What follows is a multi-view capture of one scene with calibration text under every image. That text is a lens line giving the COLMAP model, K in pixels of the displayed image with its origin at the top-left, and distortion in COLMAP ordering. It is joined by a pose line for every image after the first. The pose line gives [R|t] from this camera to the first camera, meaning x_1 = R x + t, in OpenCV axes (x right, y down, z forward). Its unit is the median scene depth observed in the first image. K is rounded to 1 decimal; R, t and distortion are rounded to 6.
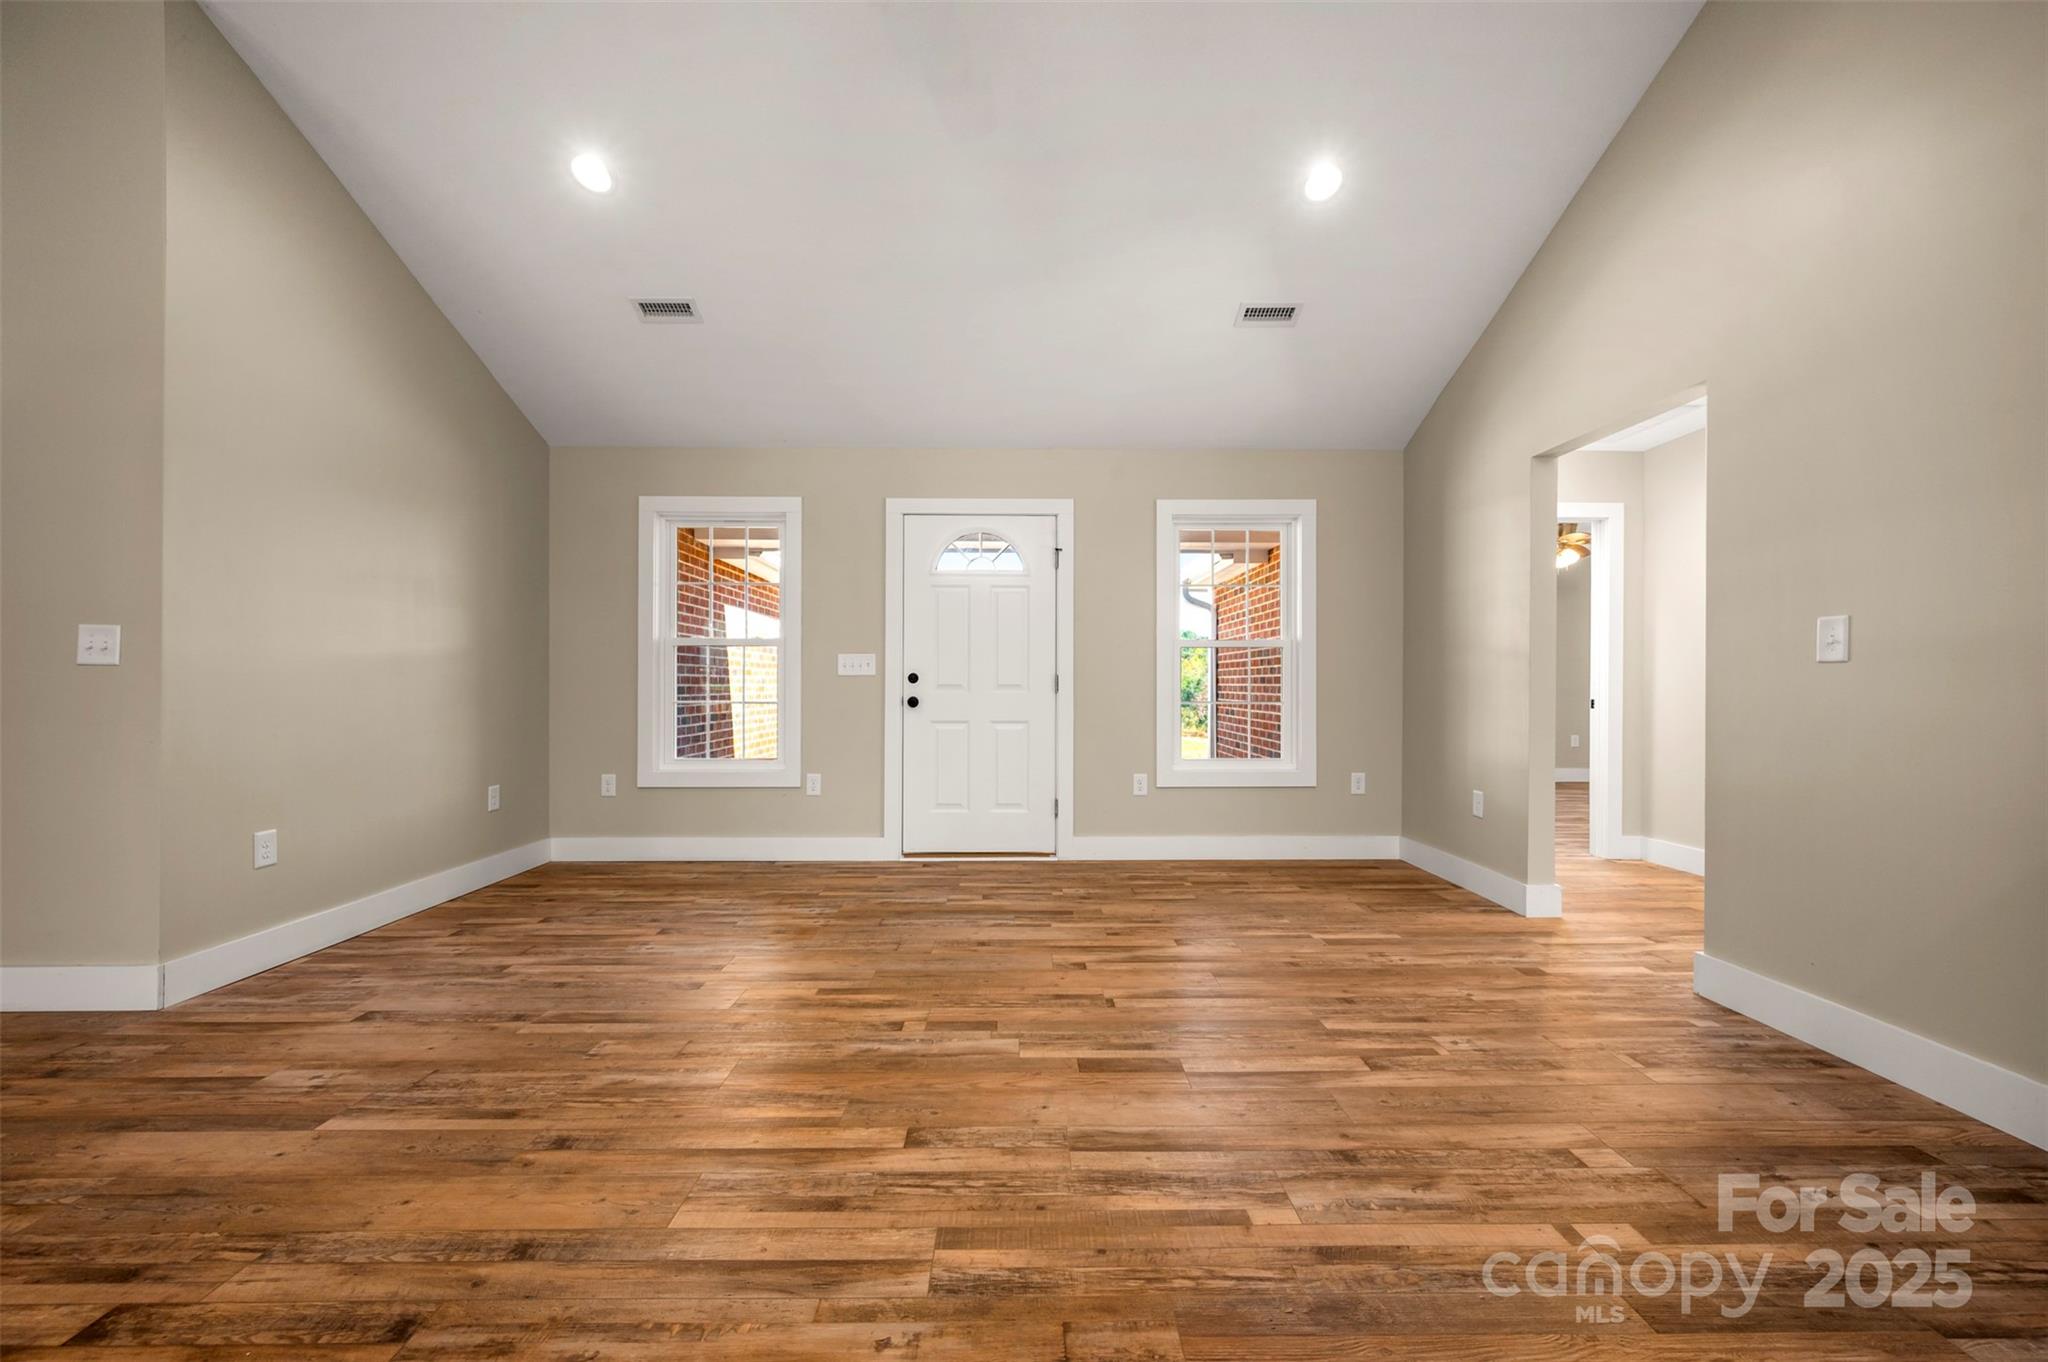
lens RADIAL K [[812.1, 0, 1024.0], [0, 812.1, 684.2], [0, 0, 1]] dist [0.003195, -0.001561]
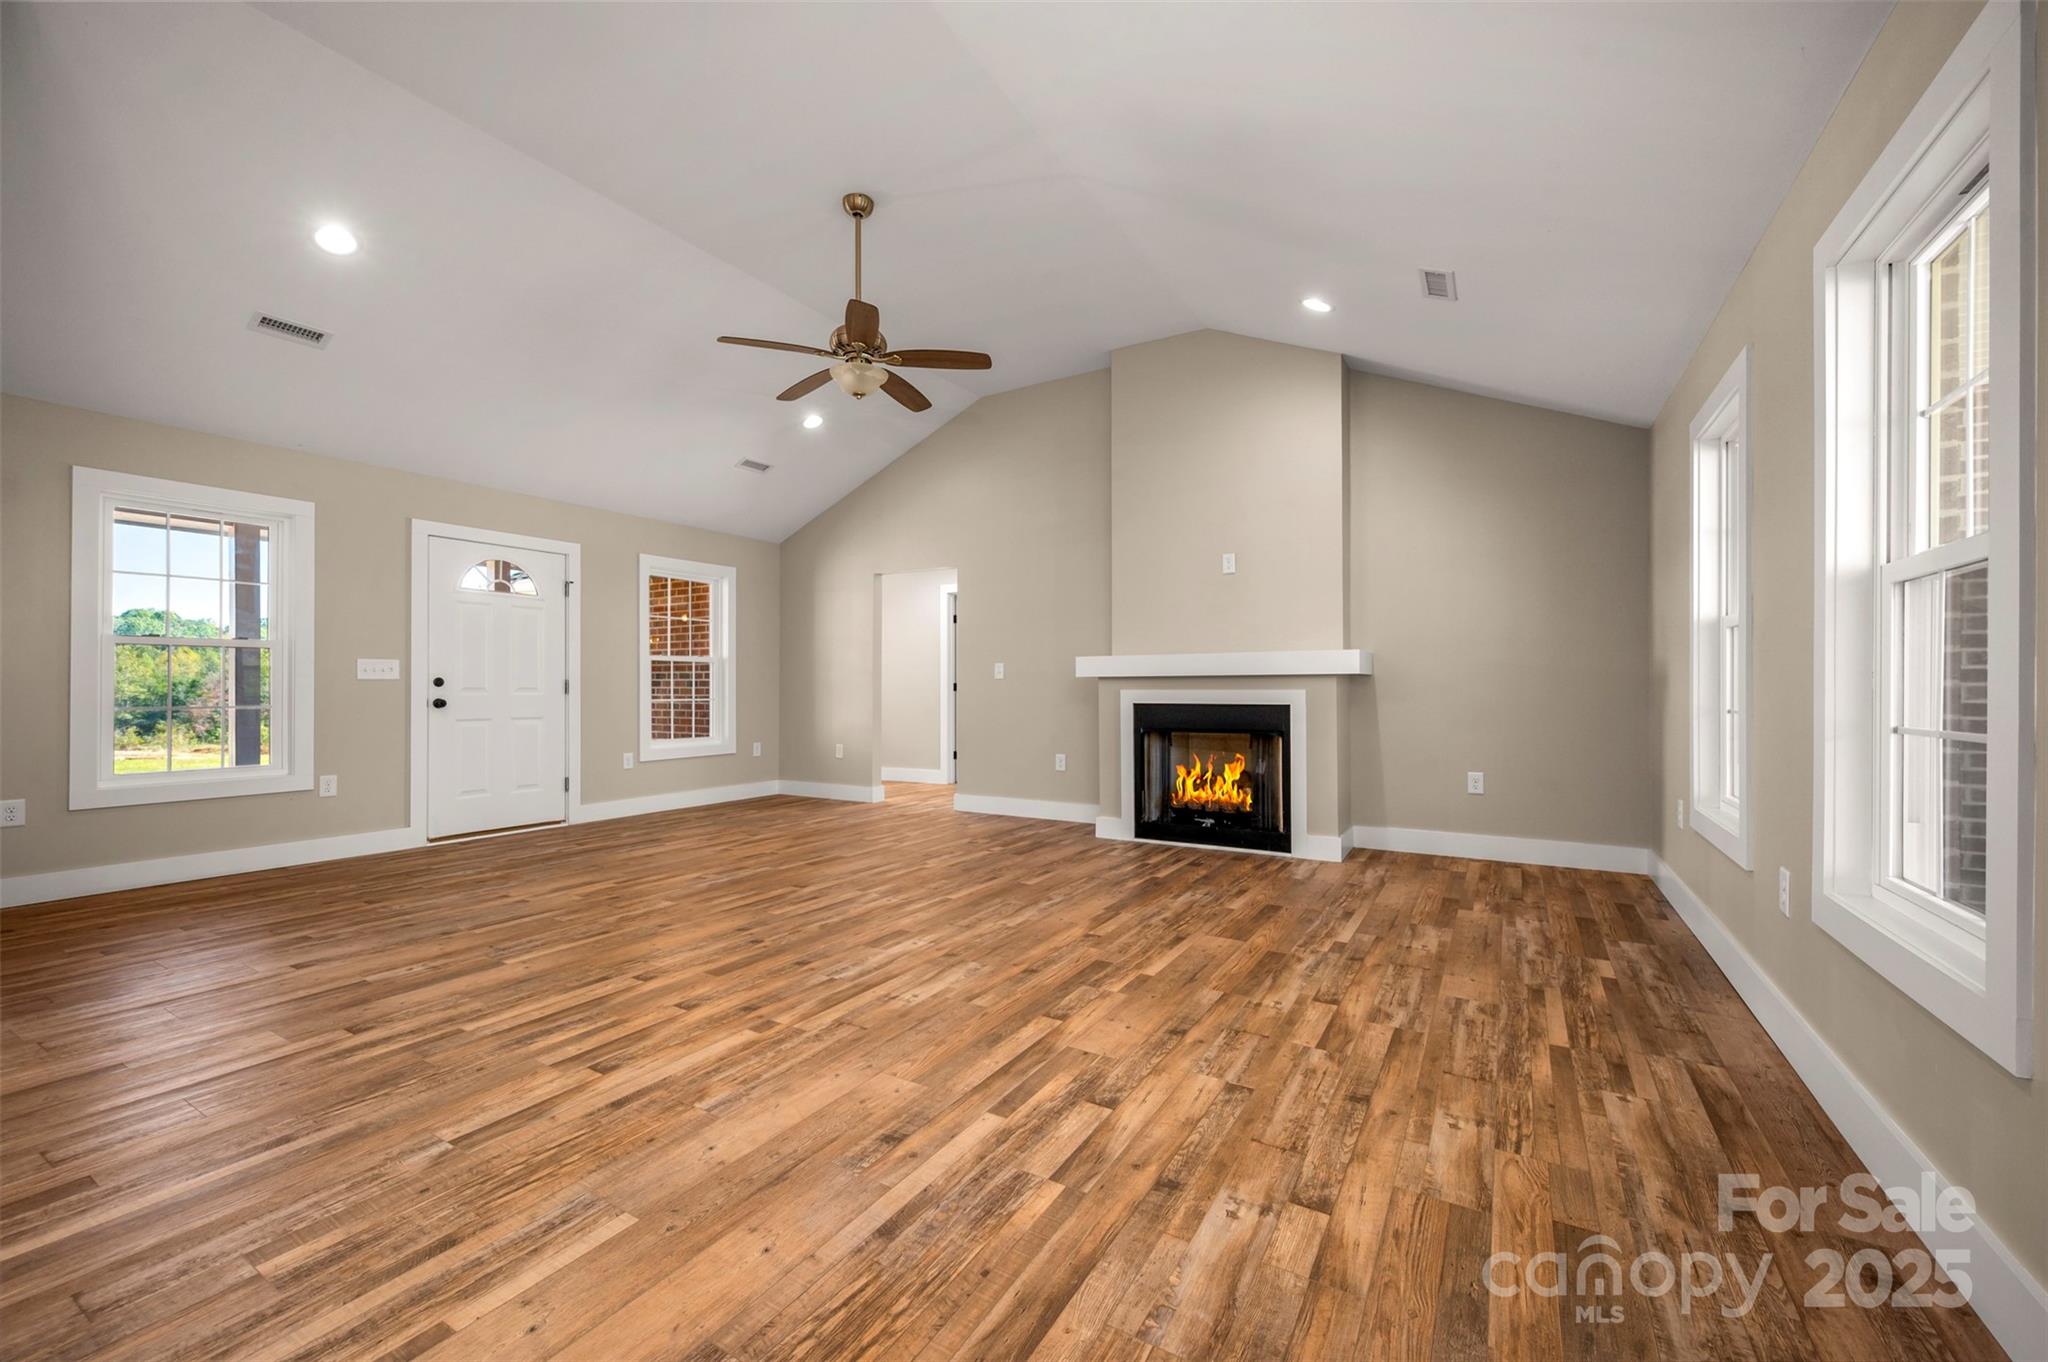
lens RADIAL K [[812.1, 0, 1023.8], [0, 812.1, 683.7], [0, 0, 1]] dist [0.003195, -0.001561]
pose [[0.527453, 0.002477, 0.849581, -0.668277], [0.000201, 0.999995, -0.003041, -0.001682], [-0.849584, 0.001775, 0.527450, -0.283711]]
